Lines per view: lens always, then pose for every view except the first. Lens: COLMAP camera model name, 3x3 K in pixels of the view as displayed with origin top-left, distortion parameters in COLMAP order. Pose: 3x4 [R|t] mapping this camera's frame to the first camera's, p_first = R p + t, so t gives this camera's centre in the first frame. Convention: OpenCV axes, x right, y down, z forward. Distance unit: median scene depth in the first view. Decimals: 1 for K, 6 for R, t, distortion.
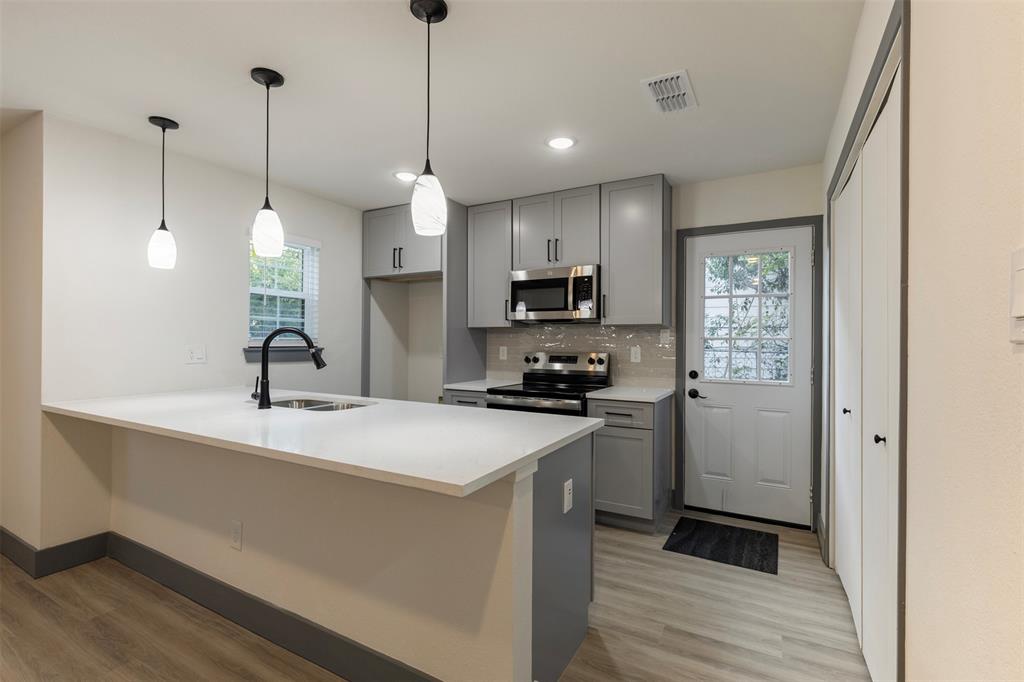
lens RADIAL K [[462.3, 0, 519.8], [0, 462.3, 343.9], [0, 0, 1]] dist [0.005547, 0.000472]
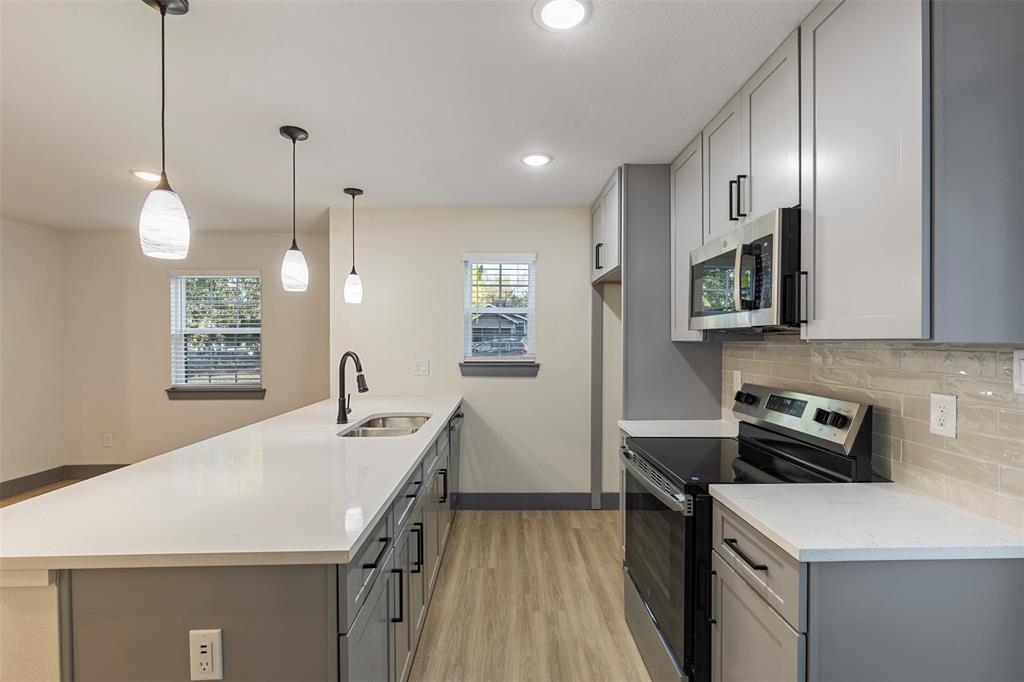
lens RADIAL K [[462.3, 0, 515.5], [0, 462.3, 344.3], [0, 0, 1]] dist [0.005547, 0.000472]
pose [[0.509939, 0.002520, -0.860207, 0.403170], [0.000237, 0.999995, 0.003069, -0.037023], [0.860211, -0.001769, 0.509936, 0.508578]]
